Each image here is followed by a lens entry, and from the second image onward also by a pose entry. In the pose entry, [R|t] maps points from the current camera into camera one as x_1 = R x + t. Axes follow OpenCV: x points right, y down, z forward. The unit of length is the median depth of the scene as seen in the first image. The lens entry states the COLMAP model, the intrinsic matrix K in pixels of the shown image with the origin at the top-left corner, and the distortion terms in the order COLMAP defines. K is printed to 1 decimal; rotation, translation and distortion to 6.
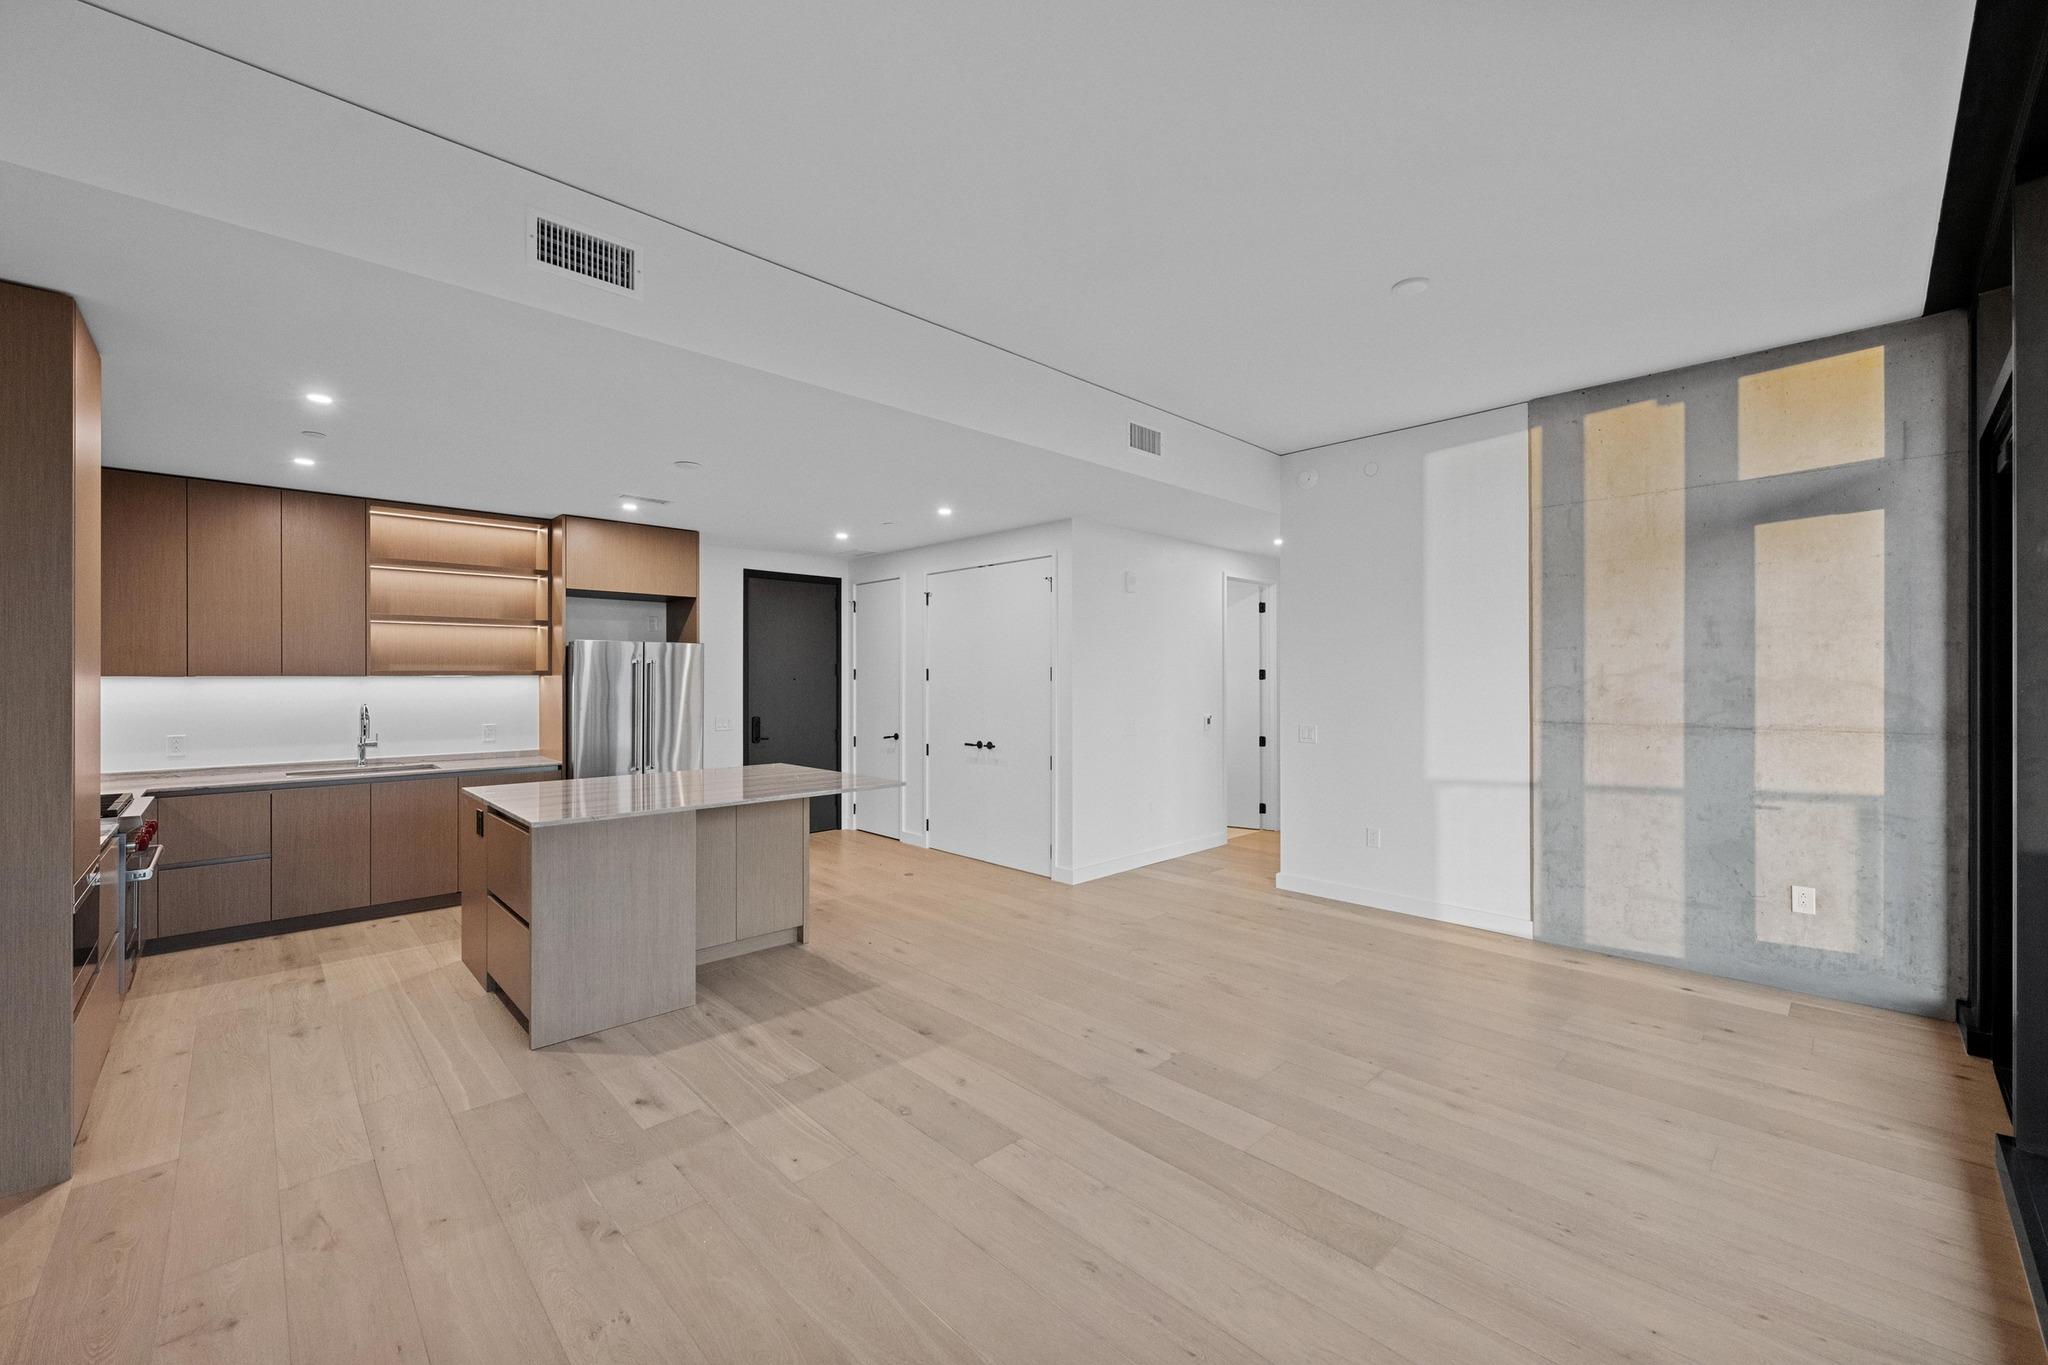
lens RADIAL K [[812.8, 0, 1024.0], [0, 812.8, 682.5], [0, 0, 1]] dist [-0.001426, 0.000033]
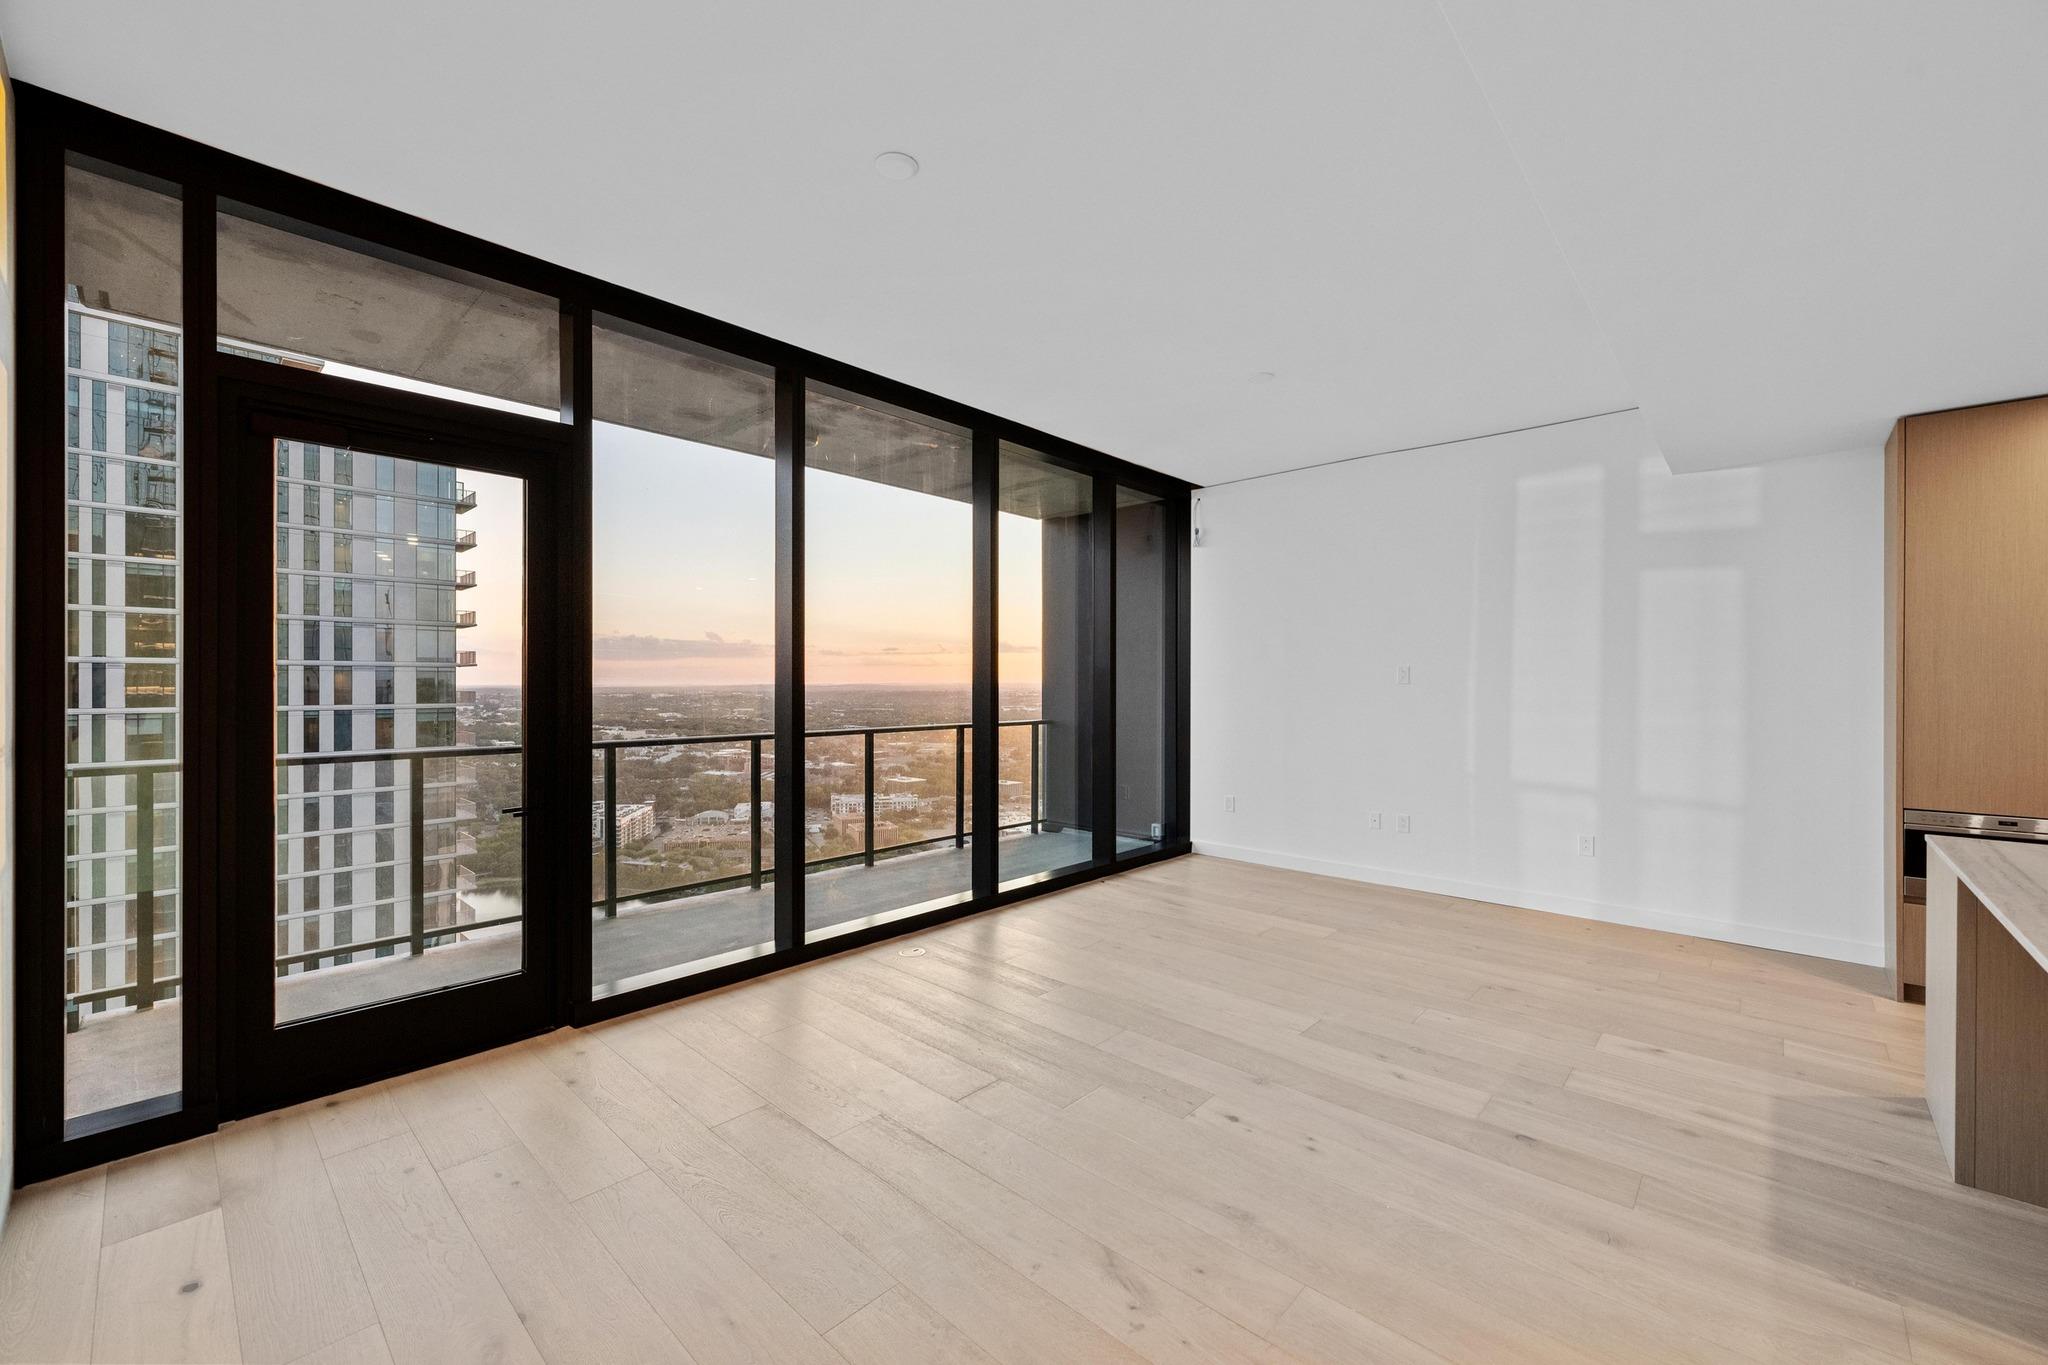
lens RADIAL K [[808.6, 0, 1020.0], [0, 808.6, 661.4], [0, 0, 1]] dist [-0.002409, -0.000155]
pose [[-0.998393, -0.001626, -0.056648, 0.288667], [-0.000427, 0.999776, -0.021169, 0.005737], [0.056670, -0.021111, -0.998170, 1.291665]]
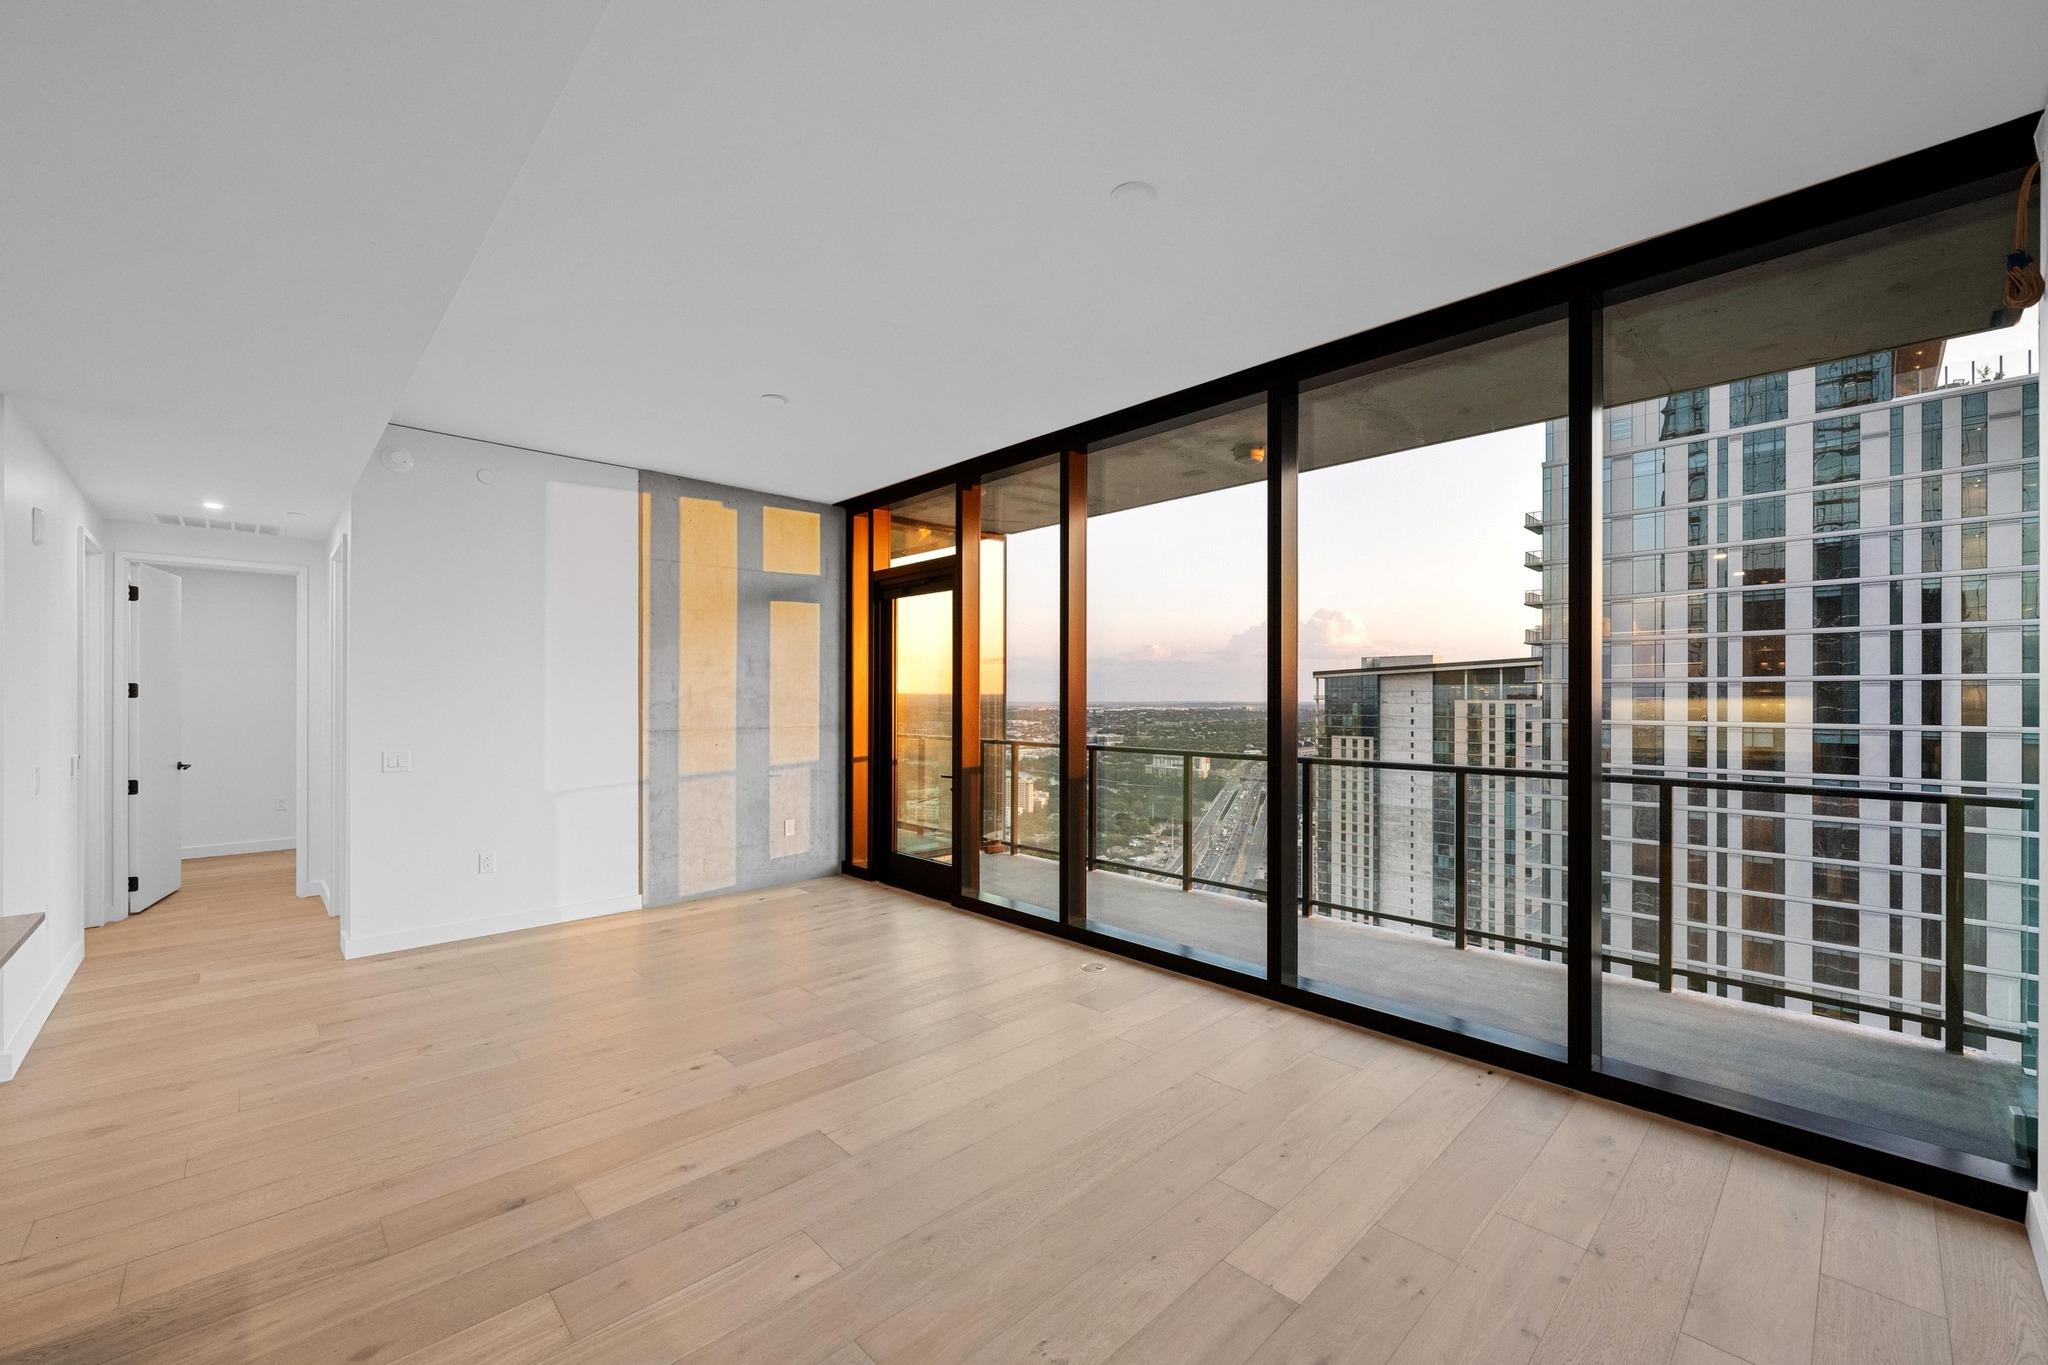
lens RADIAL K [[817.5, 0, 1029.0], [0, 817.5, 697.5], [0, 0, 1]] dist [0.000017, -0.000273]
pose [[-0.003461, 0.001390, 0.999993, -0.614356], [0.004035, 0.999991, -0.001376, 0.001249], [-0.999986, 0.004030, -0.003467, 0.422000]]
